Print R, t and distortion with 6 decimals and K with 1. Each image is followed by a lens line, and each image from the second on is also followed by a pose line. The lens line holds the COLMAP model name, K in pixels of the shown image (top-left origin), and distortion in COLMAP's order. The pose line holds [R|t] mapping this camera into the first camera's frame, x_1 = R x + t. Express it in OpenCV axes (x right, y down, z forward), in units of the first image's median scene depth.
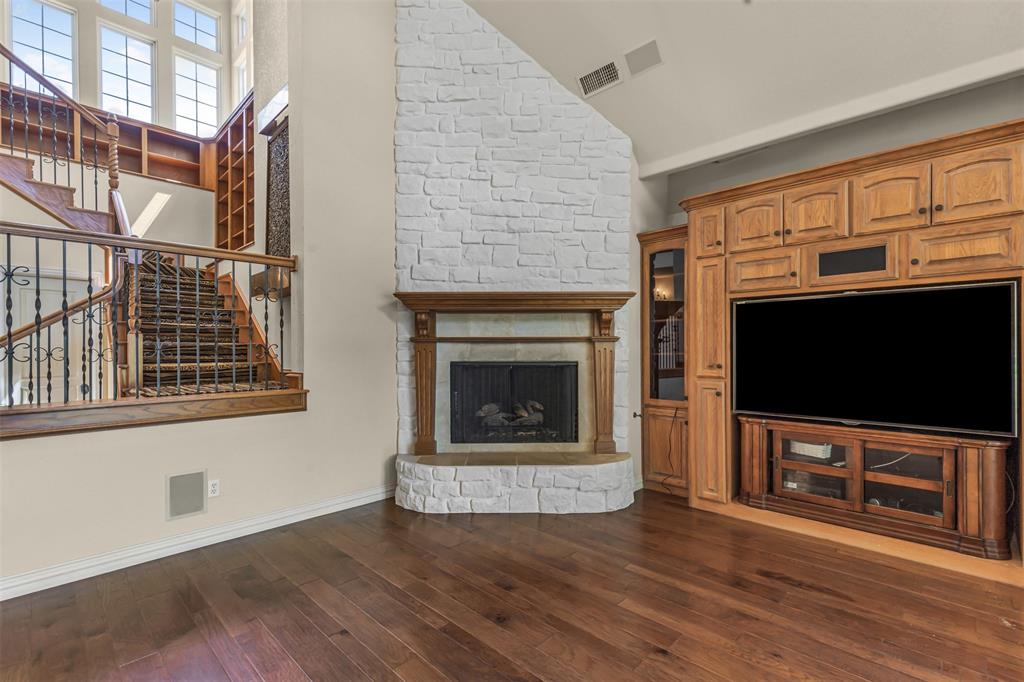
lens RADIAL K [[464.4, 0, 516.6], [0, 464.4, 349.0], [0, 0, 1]] dist [0.015840, -0.000074]
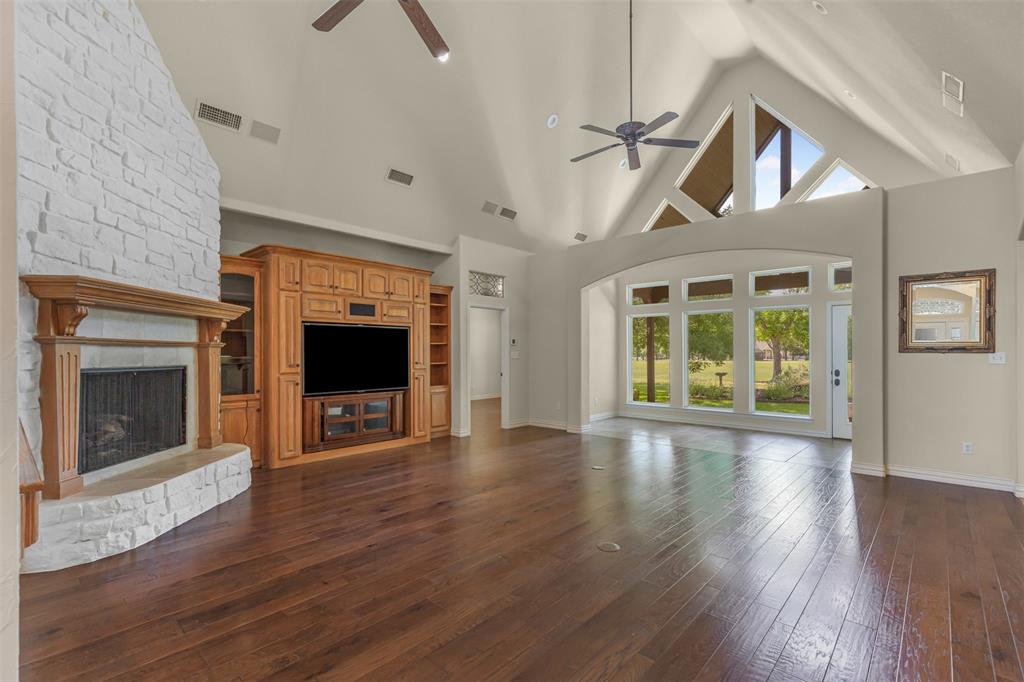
lens RADIAL K [[464.4, 0, 513.8], [0, 464.4, 348.9], [0, 0, 1]] dist [0.015840, -0.000074]
pose [[-0.022321, 0.014485, 0.999646, -1.059735], [0.001736, 0.999894, -0.014450, 0.006703], [-0.999749, 0.001413, -0.022344, 0.335673]]
